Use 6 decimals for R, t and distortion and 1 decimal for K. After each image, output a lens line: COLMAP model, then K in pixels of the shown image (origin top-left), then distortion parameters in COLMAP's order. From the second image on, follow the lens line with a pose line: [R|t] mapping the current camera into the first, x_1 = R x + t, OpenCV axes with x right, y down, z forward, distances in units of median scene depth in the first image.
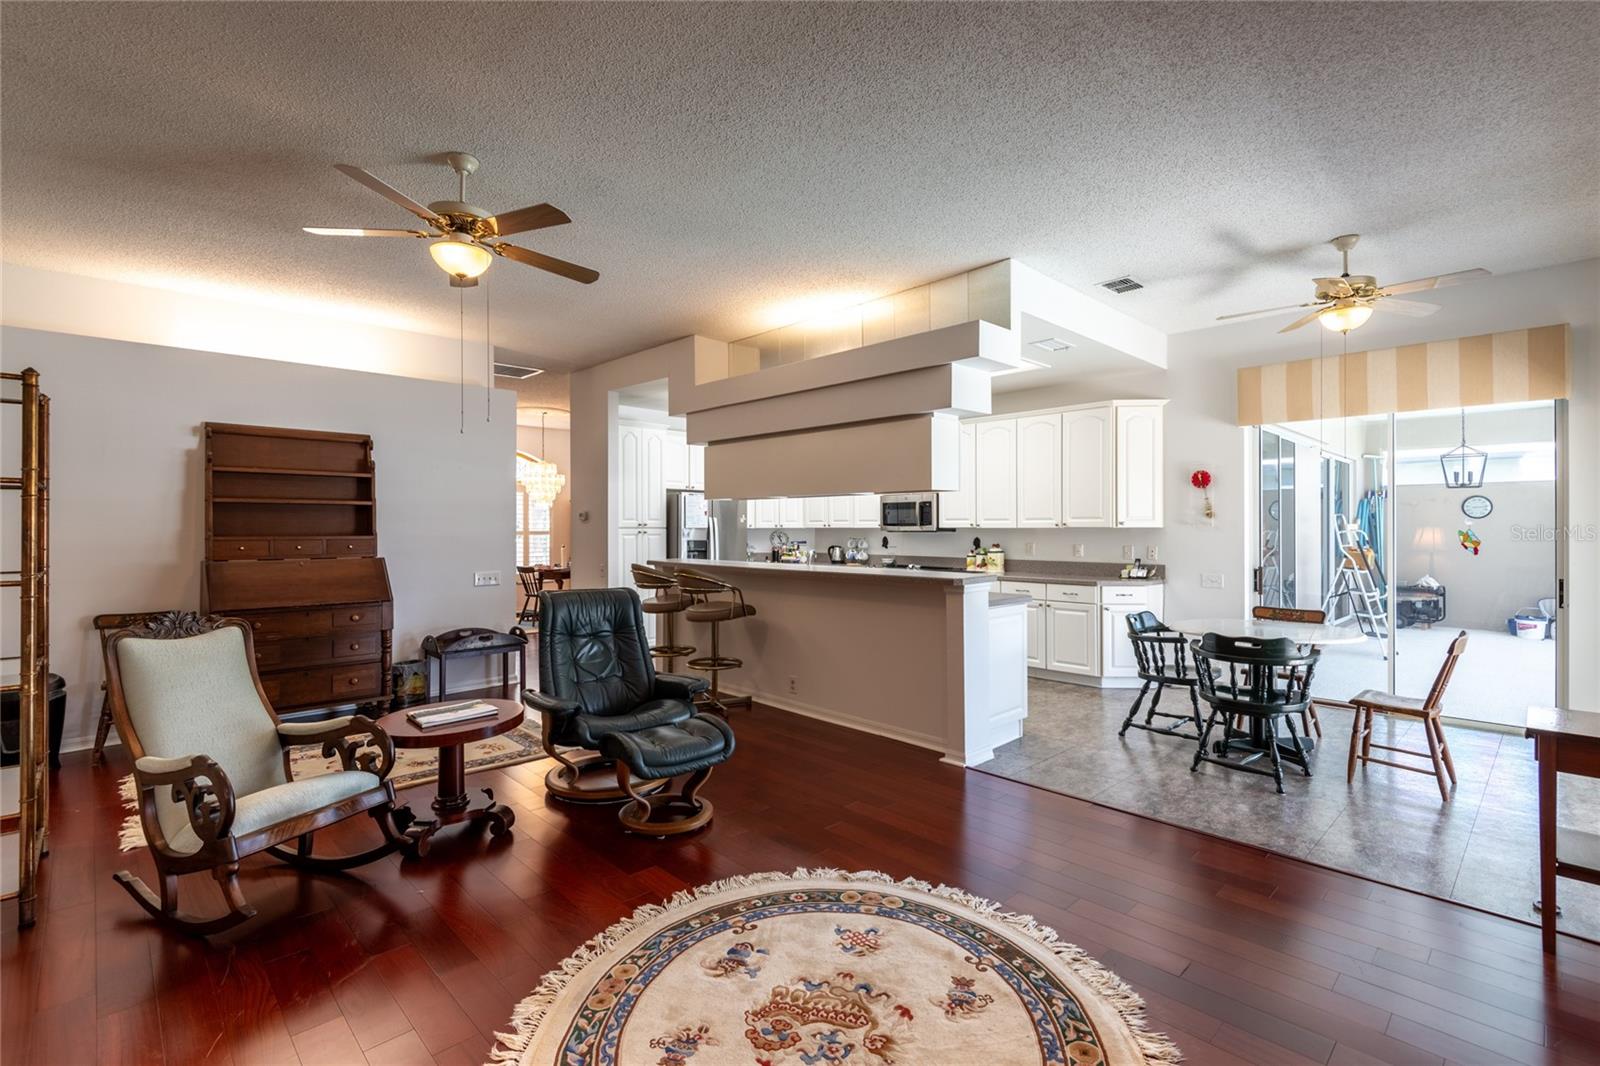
lens RADIAL K [[731.2, 0, 819.6], [0, 731.2, 534.7], [0, 0, 1]] dist [0.033039, -0.017865]
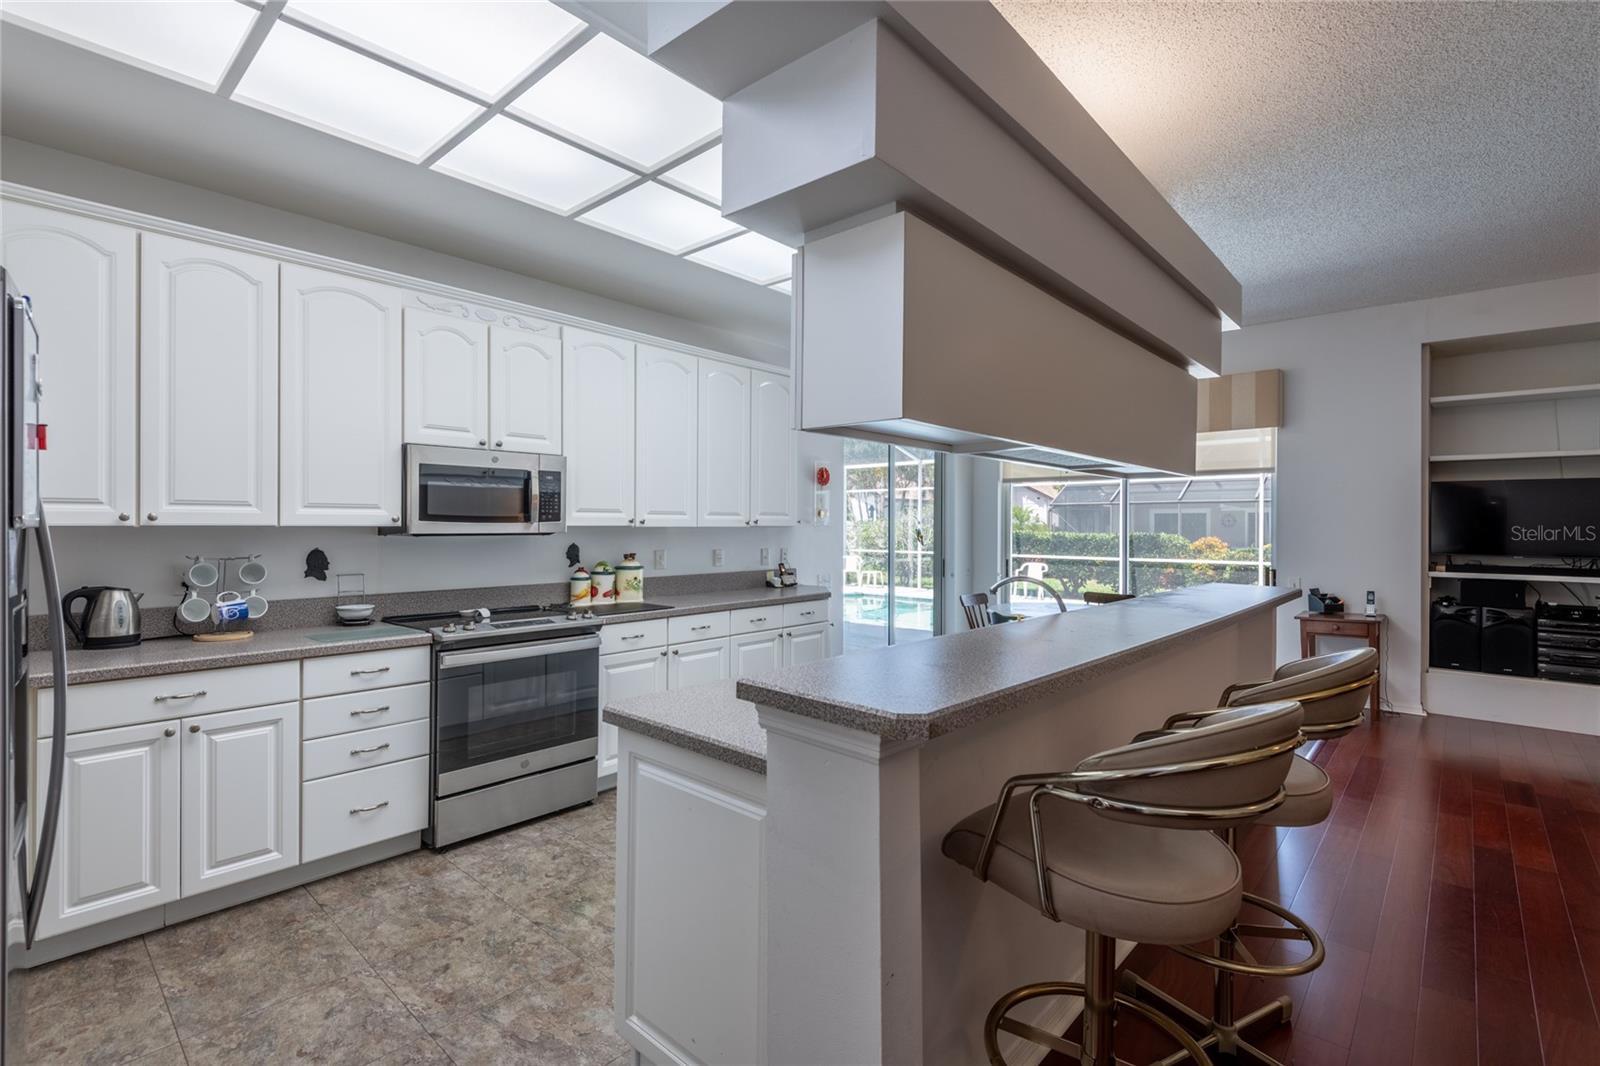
lens RADIAL K [[731.2, 0, 791.1], [0, 731.2, 521.2], [0, 0, 1]] dist [0.033039, -0.017865]
pose [[-0.042761, 0.005857, 0.999068, -0.809395], [0.008245, 0.999951, -0.005510, -0.021303], [-0.999051, 0.008002, -0.042807, 2.005892]]
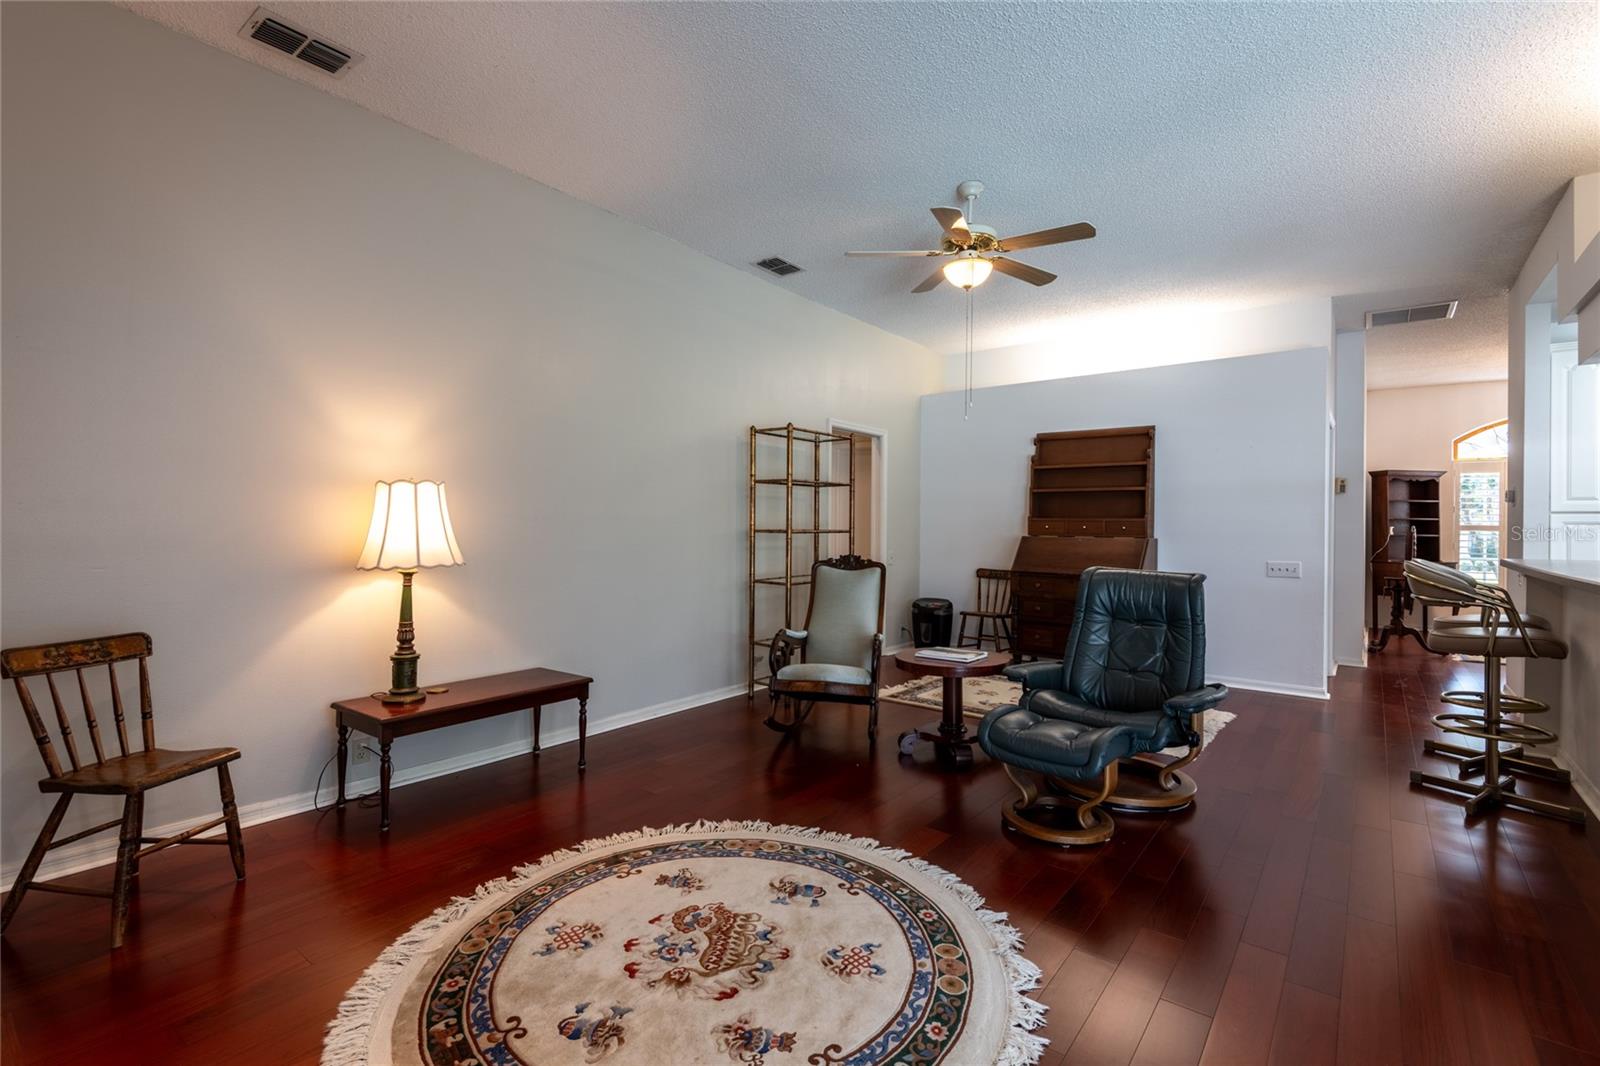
lens RADIAL K [[731.2, 0, 803.3], [0, 731.2, 521.1], [0, 0, 1]] dist [0.033039, -0.017865]
pose [[0.122179, -0.003911, -0.992500, 0.641692], [-0.021850, 0.999739, -0.006629, 0.038306], [0.992268, 0.022496, 0.122062, 0.597674]]
